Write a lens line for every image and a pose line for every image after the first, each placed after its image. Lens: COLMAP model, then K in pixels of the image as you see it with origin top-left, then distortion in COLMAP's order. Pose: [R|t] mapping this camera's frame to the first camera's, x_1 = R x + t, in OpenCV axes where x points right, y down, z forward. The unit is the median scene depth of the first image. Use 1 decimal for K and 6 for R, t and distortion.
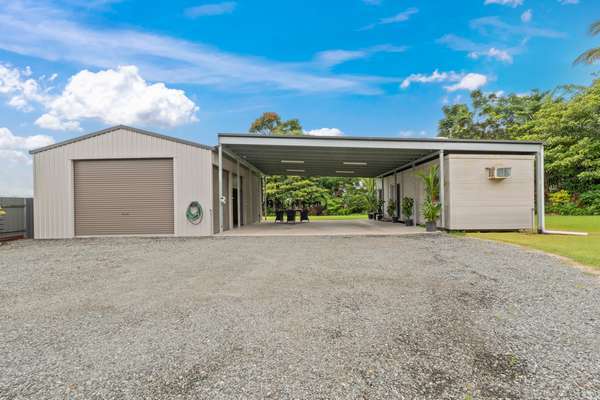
lens RADIAL K [[283.3, 0, 300.0], [0, 283.3, 200.0], [0, 0, 1]] dist [0.001147, 0.000060]
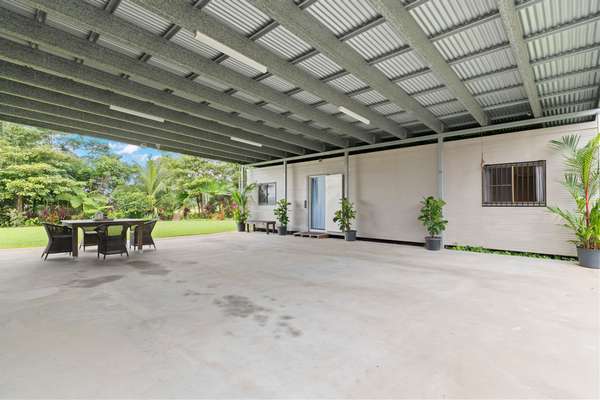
lens RADIAL K [[283.3, 0, 300.0], [0, 283.3, 200.0], [0, 0, 1]] dist [0.001147, 0.000060]
pose [[0.653634, 0.026648, 0.756342, -0.067240], [-0.023035, 0.999617, -0.015313, 0.001707], [-0.756460, -0.007414, 0.653998, 0.222804]]
